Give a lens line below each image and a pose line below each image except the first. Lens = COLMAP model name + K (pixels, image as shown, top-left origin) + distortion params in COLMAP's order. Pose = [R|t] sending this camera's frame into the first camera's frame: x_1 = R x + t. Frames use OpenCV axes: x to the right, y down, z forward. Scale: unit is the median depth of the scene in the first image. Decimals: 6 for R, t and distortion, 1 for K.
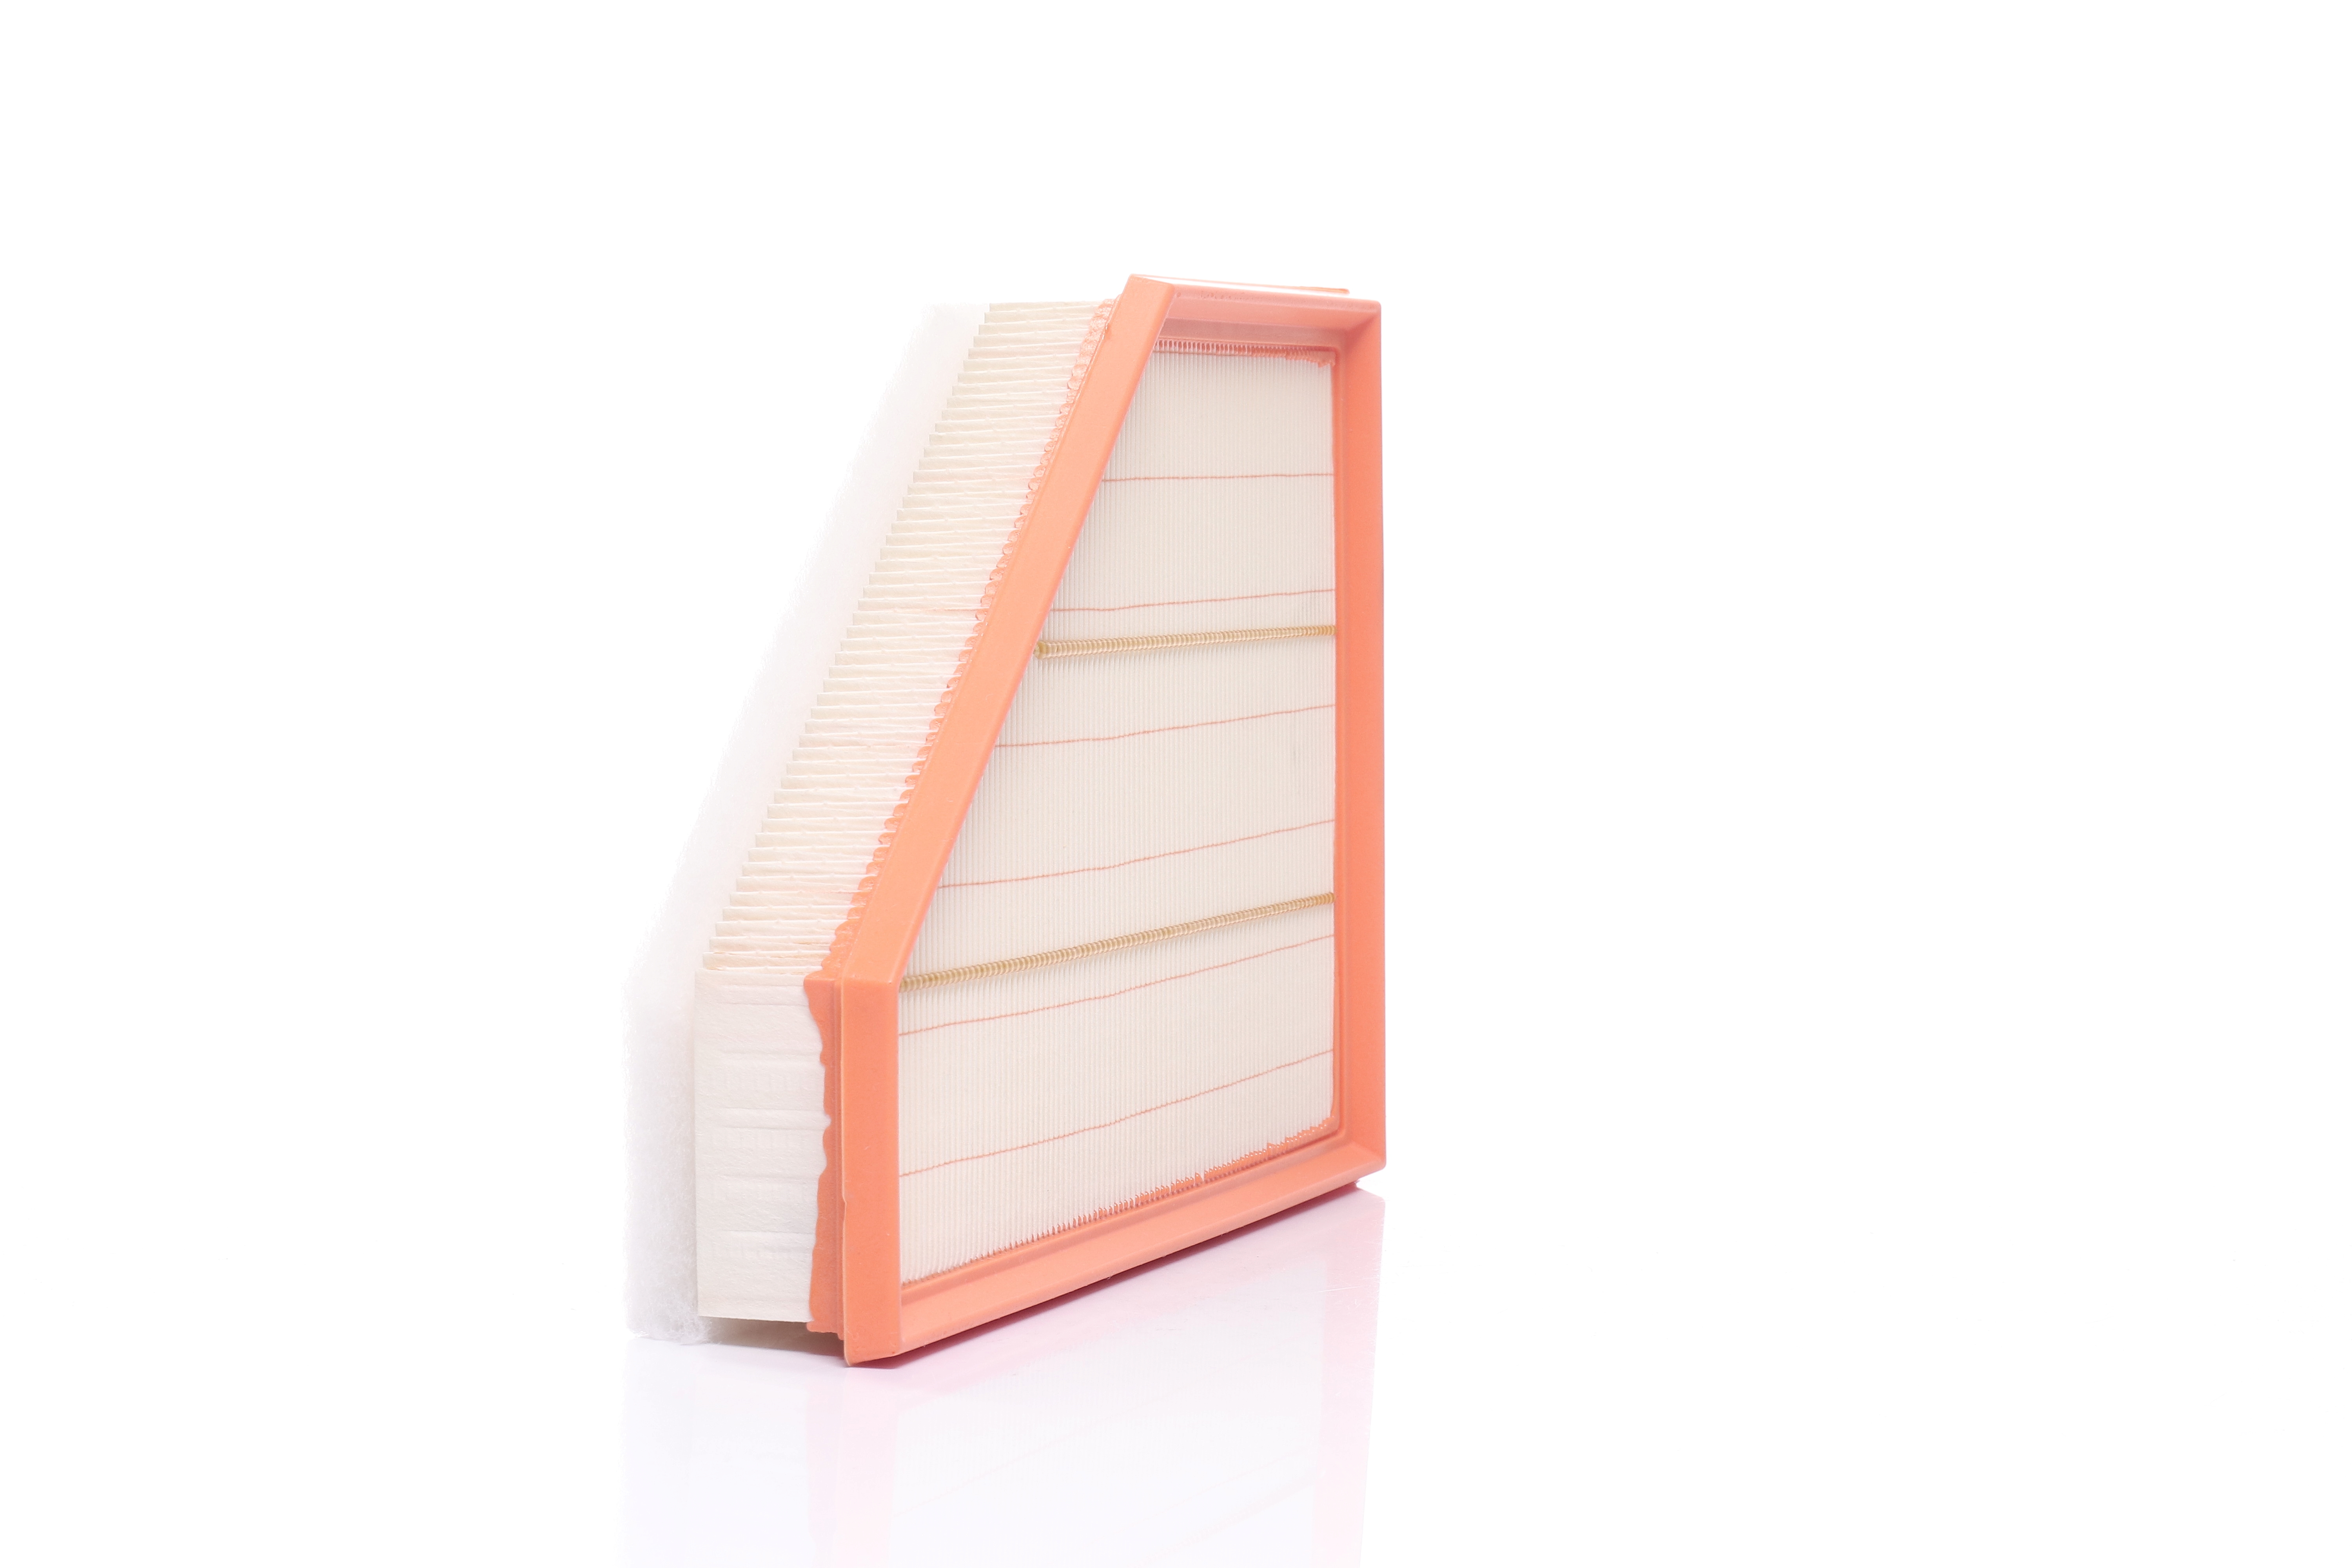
lens RADIAL K [[5119.4, 0, 1176.2], [0, 5119.4, 782.5], [0, 0, 1]] dist [0.027474, 0.000000]
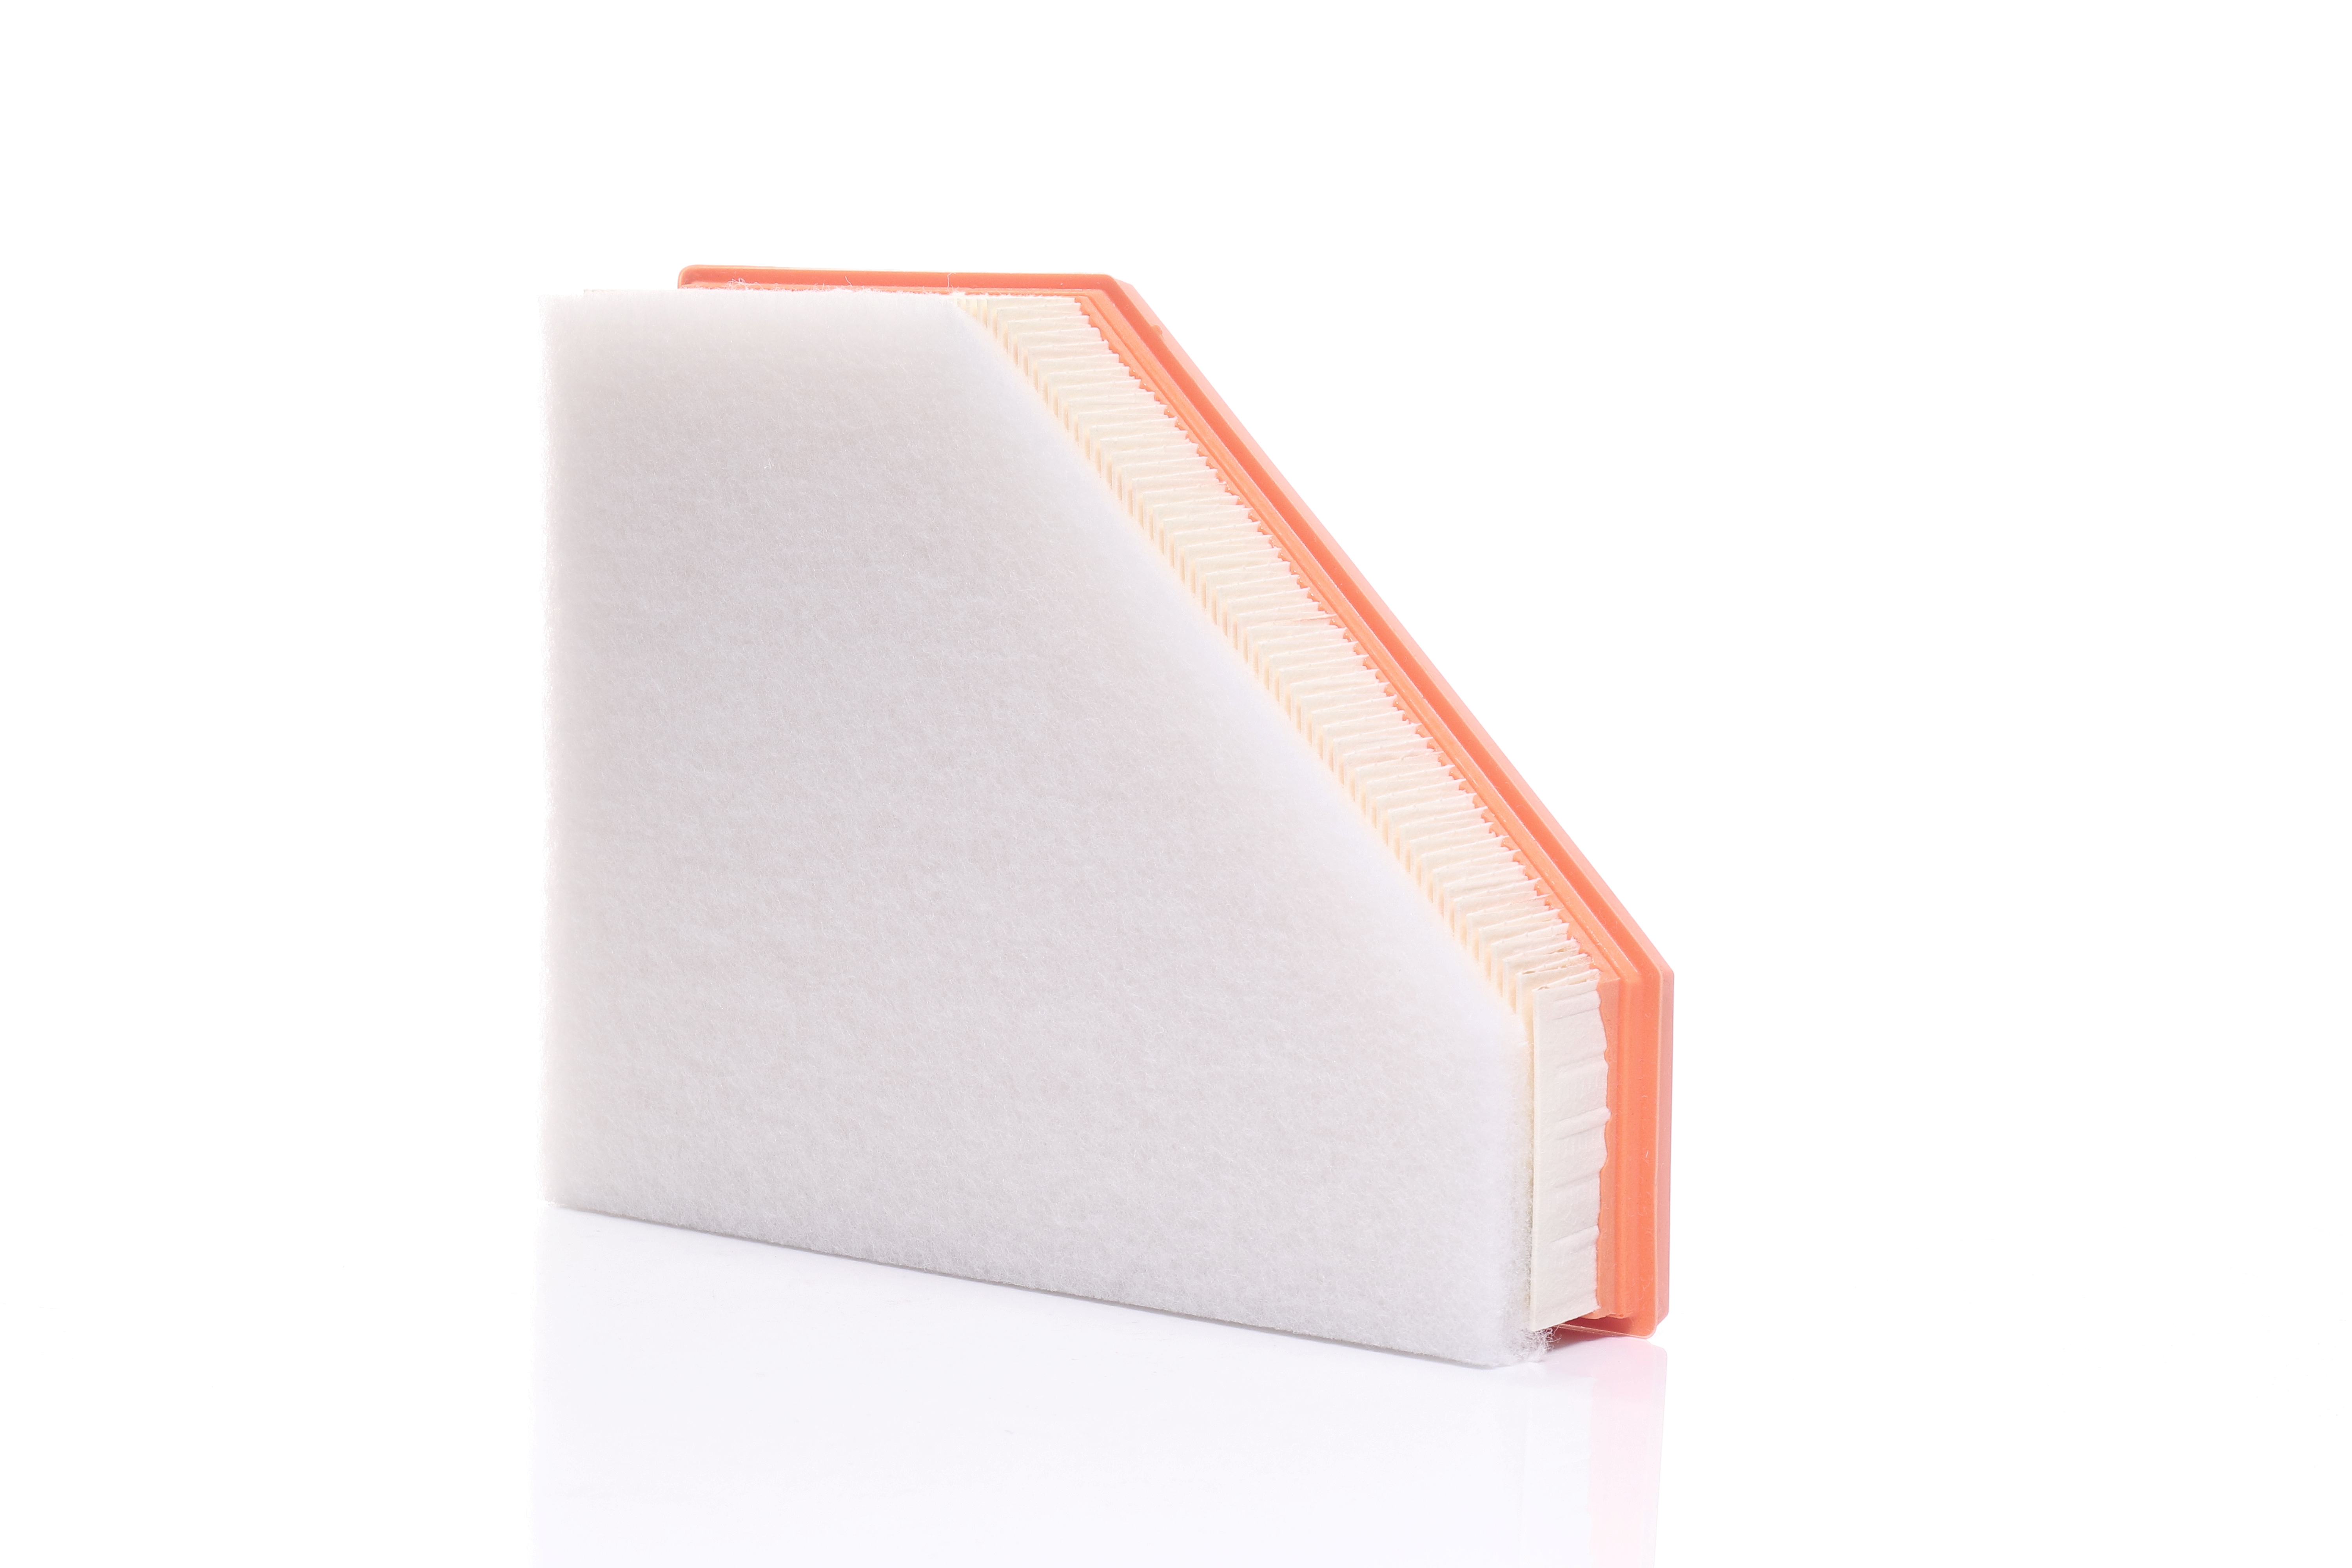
lens RADIAL K [[5119.4, 0, 1177.2], [0, 5119.4, 786.4], [0, 0, 1]] dist [0.027474, 0.000000]
pose [[0.246489, -0.102172, 0.963745, -1.081170], [0.051937, 0.994391, 0.092137, -0.100497], [-0.967753, 0.027344, 0.250413, 0.816030]]
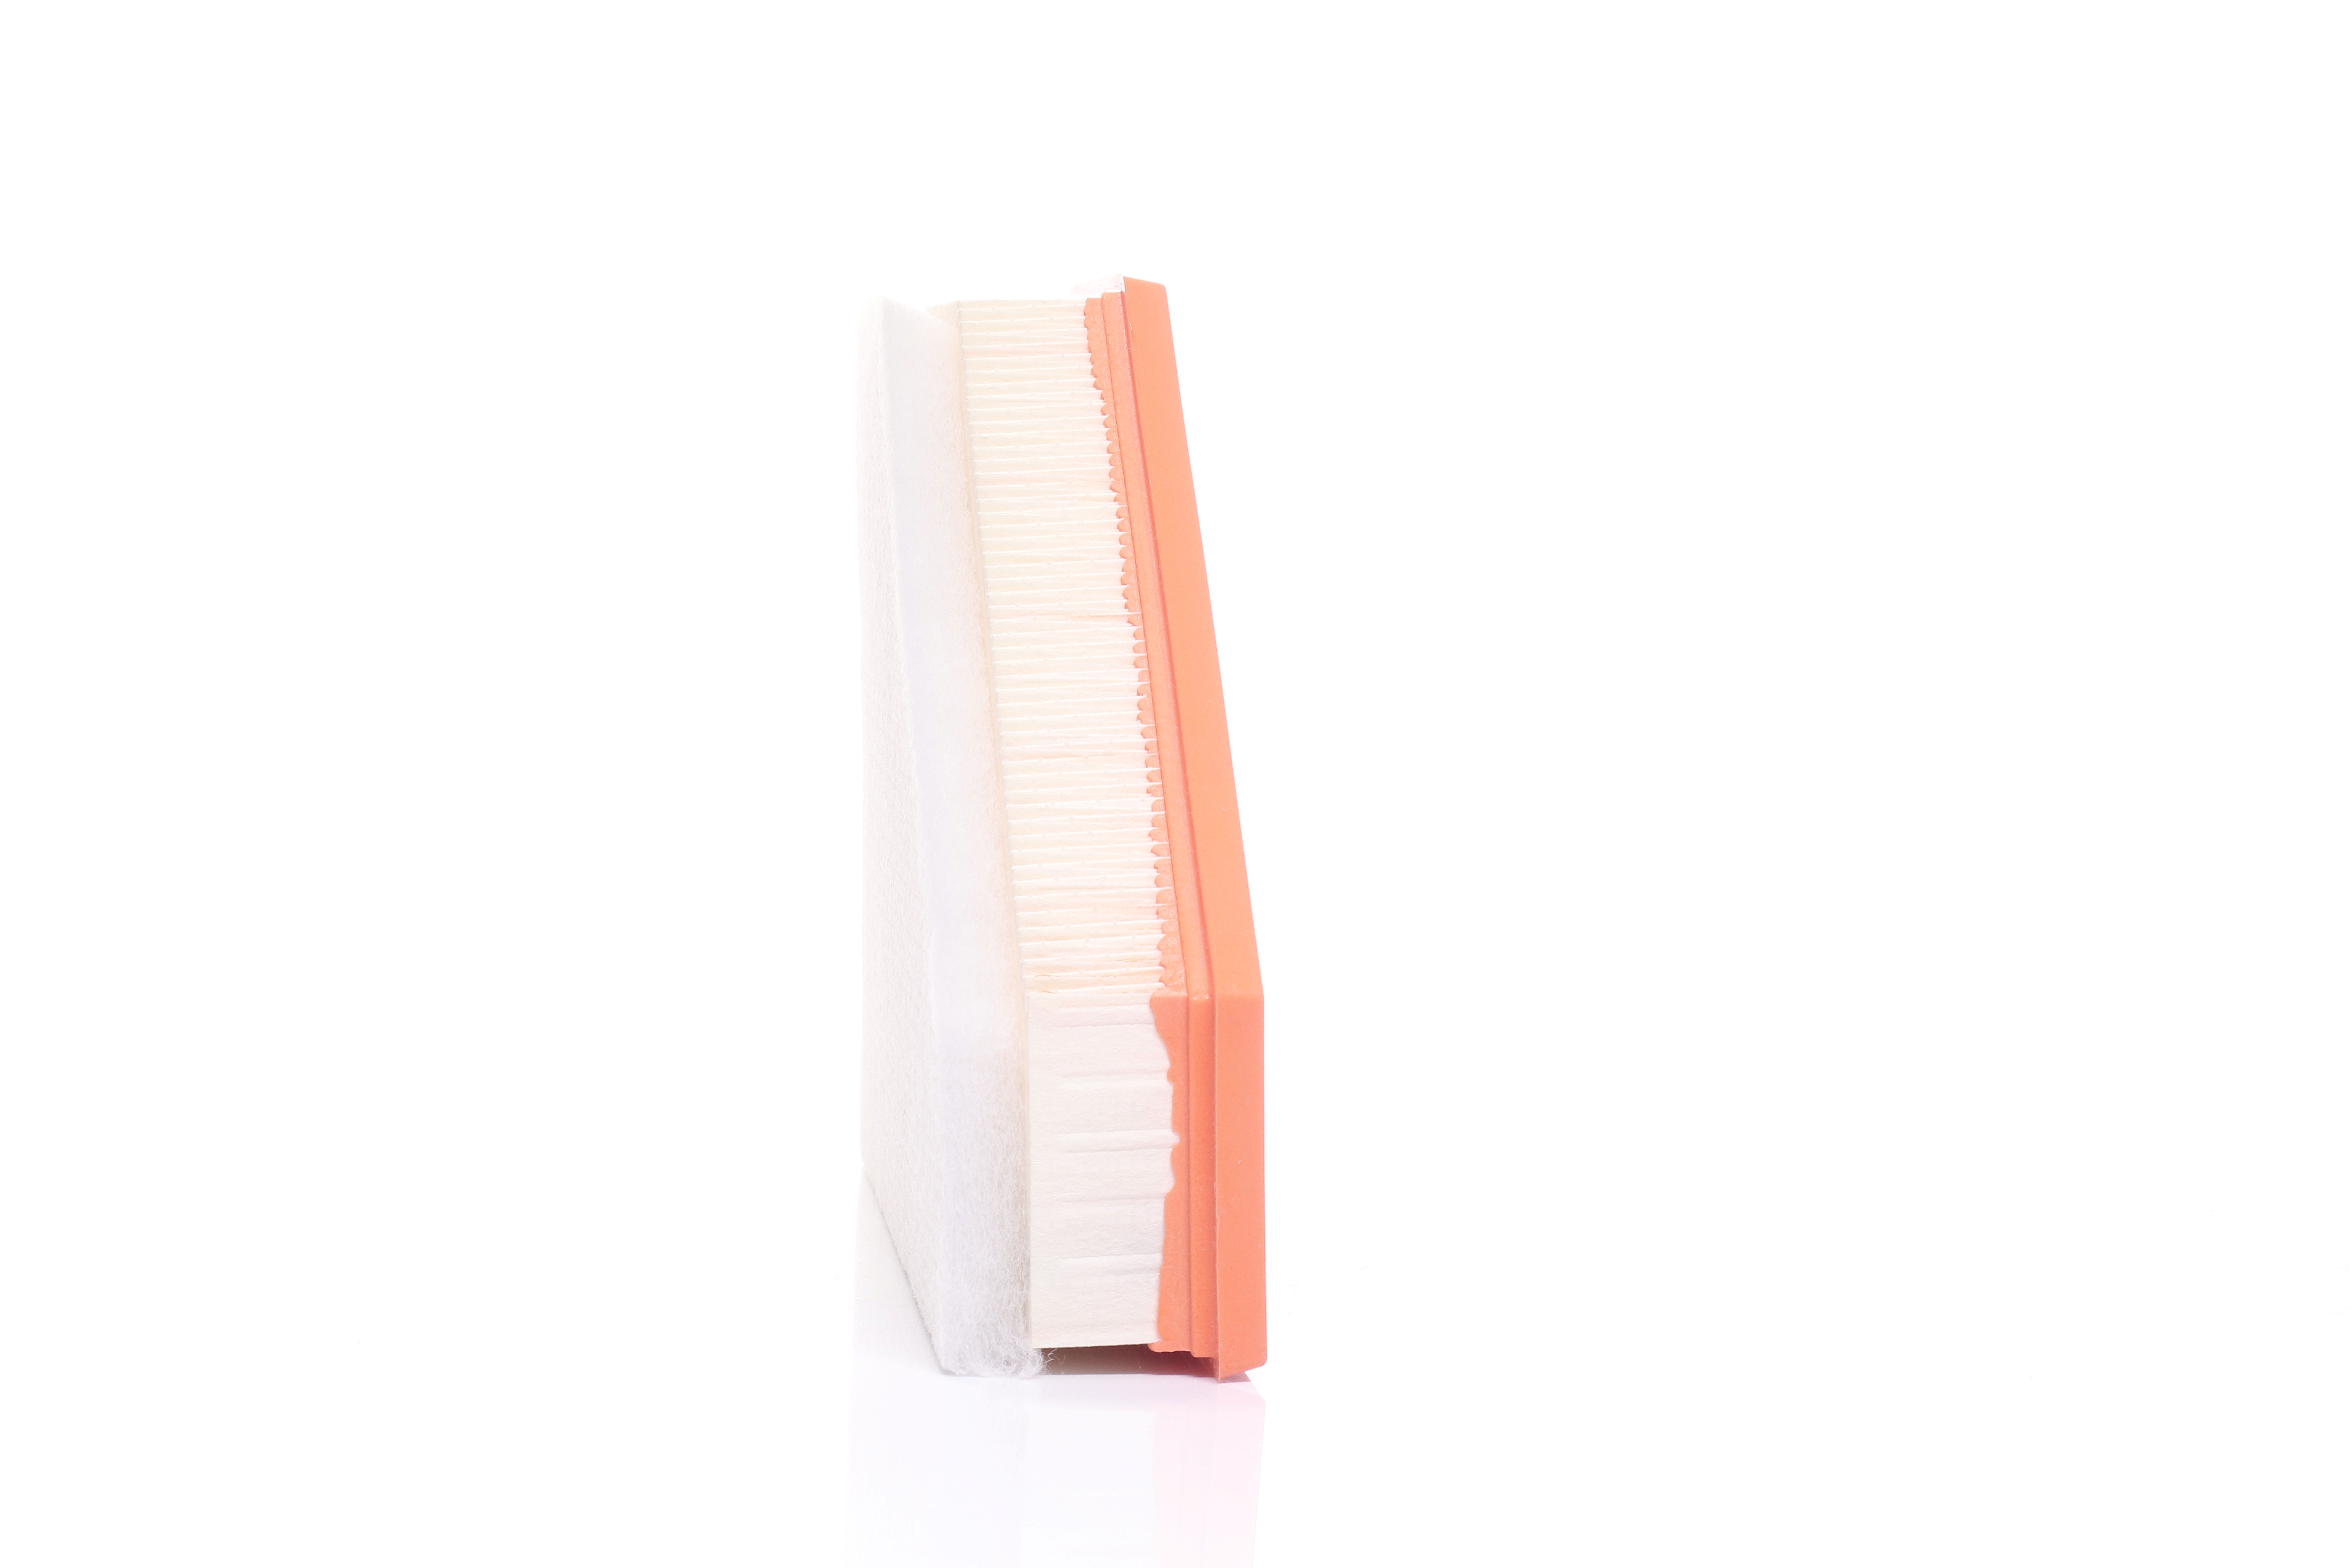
lens RADIAL K [[5119.4, 0, 1176.9], [0, 5119.4, 783.7], [0, 0, 1]] dist [0.027474, 0.000000]
pose [[0.860841, -0.039597, 0.507332, -0.563636], [0.031227, 0.999200, 0.025001, -0.026994], [-0.507916, -0.005679, 0.861388, 0.146436]]
